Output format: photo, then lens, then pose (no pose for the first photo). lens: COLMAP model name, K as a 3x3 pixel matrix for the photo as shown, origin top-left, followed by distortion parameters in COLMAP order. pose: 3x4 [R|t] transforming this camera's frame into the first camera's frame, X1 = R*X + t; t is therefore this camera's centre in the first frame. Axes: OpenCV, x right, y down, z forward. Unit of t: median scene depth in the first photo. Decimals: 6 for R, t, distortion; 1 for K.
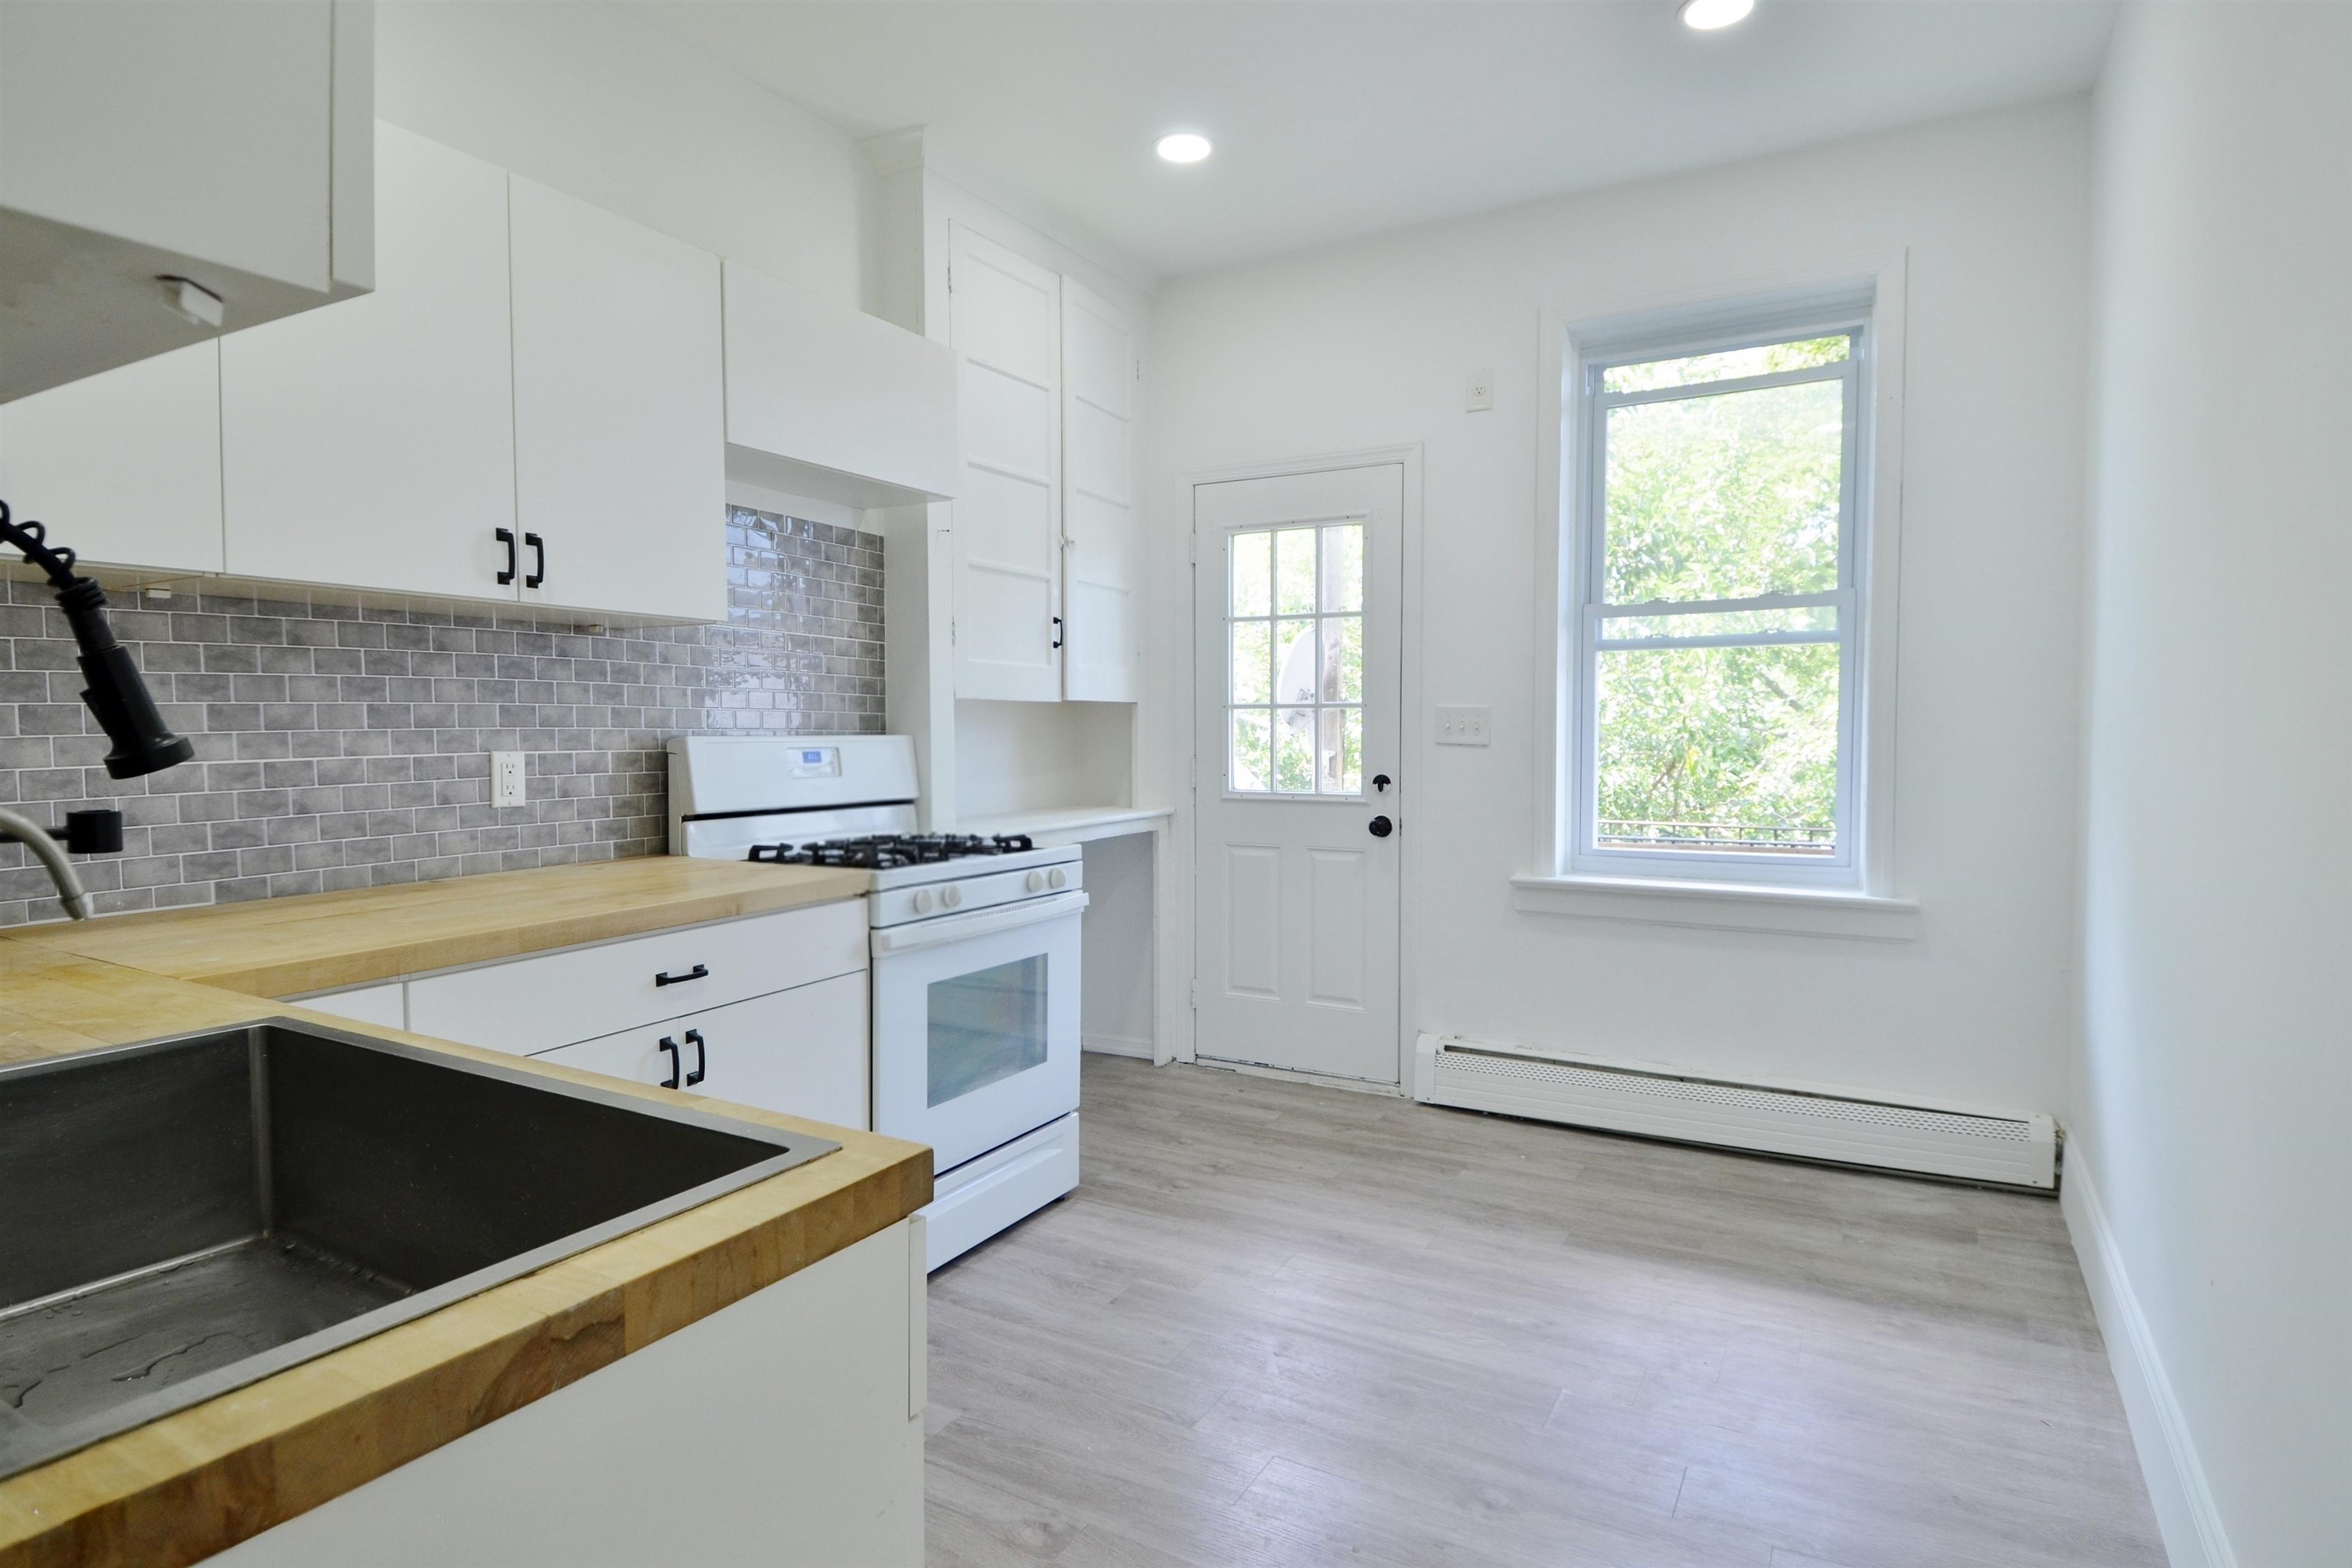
lens RADIAL K [[1242.8, 0, 1191.2], [0, 1242.8, 793.7], [0, 0, 1]] dist [0.006989, -0.000793]
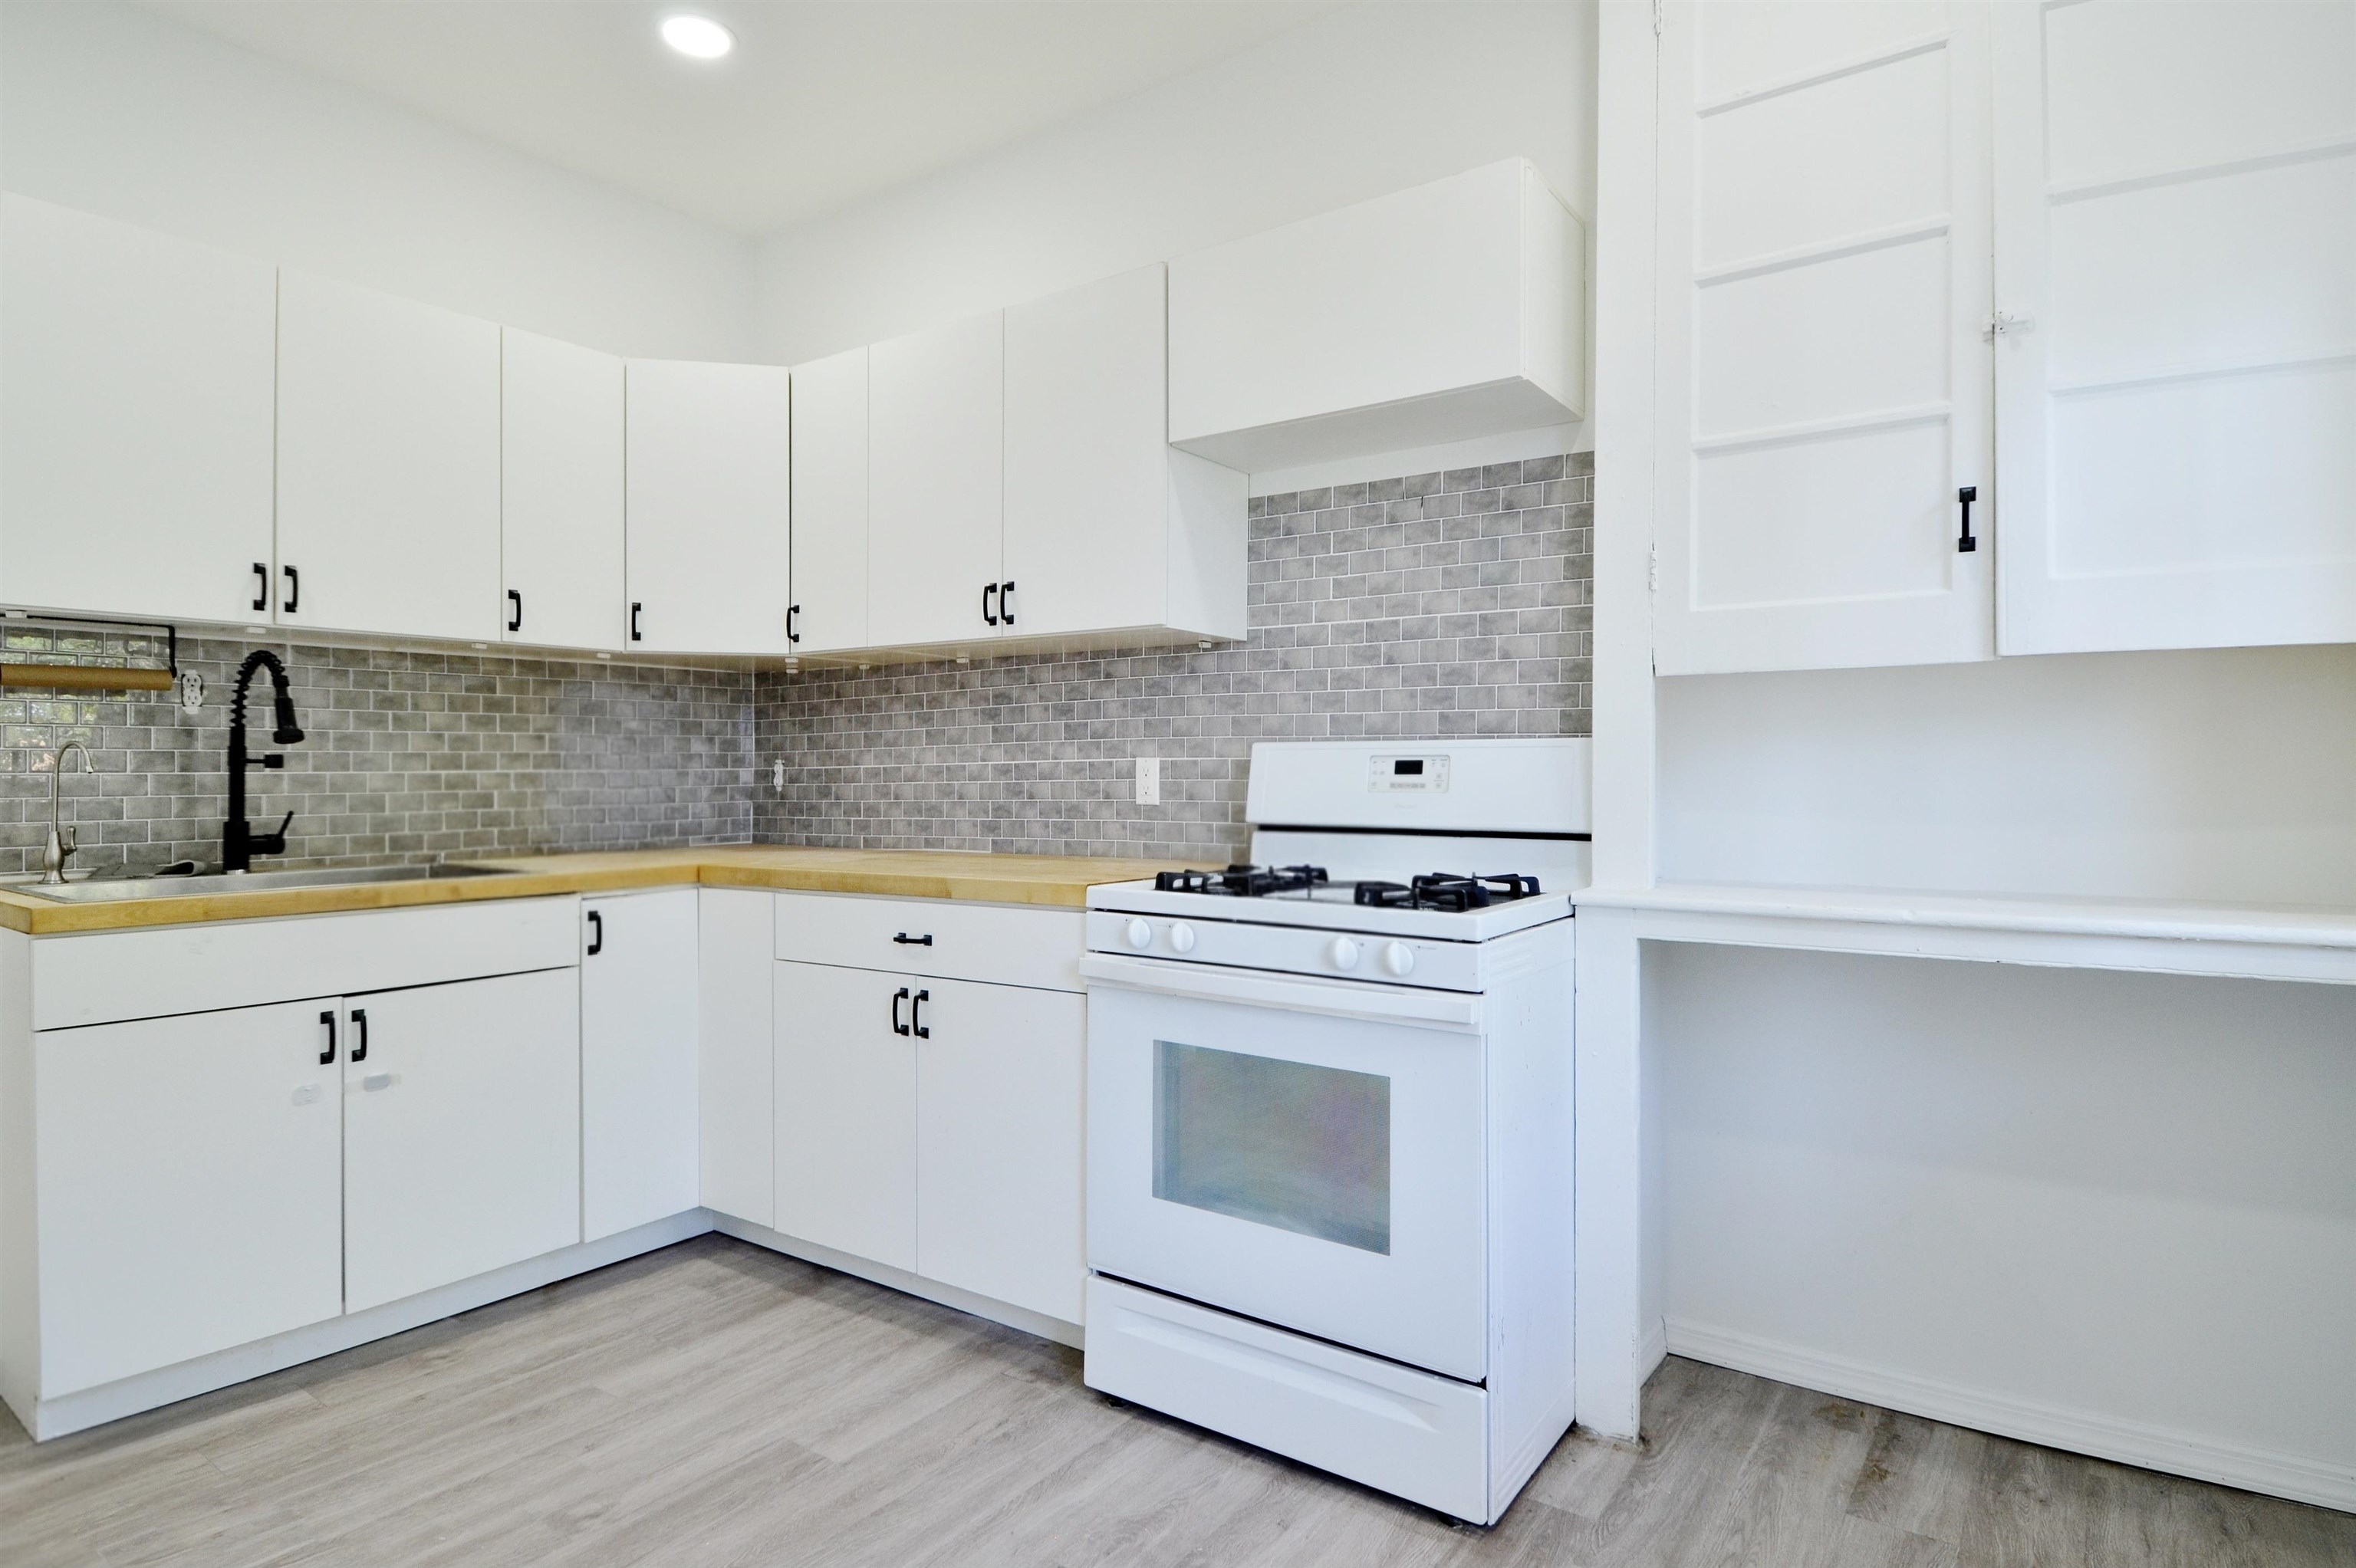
lens RADIAL K [[1244.7, 0, 1188.6], [0, 1244.7, 767.5], [0, 0, 1]] dist [0.006989, -0.000793]
pose [[-0.109945, -0.009789, -0.993889, 0.629027], [-0.056378, 0.998403, -0.003597, -0.022743], [0.992337, 0.055638, -0.110322, 1.177590]]
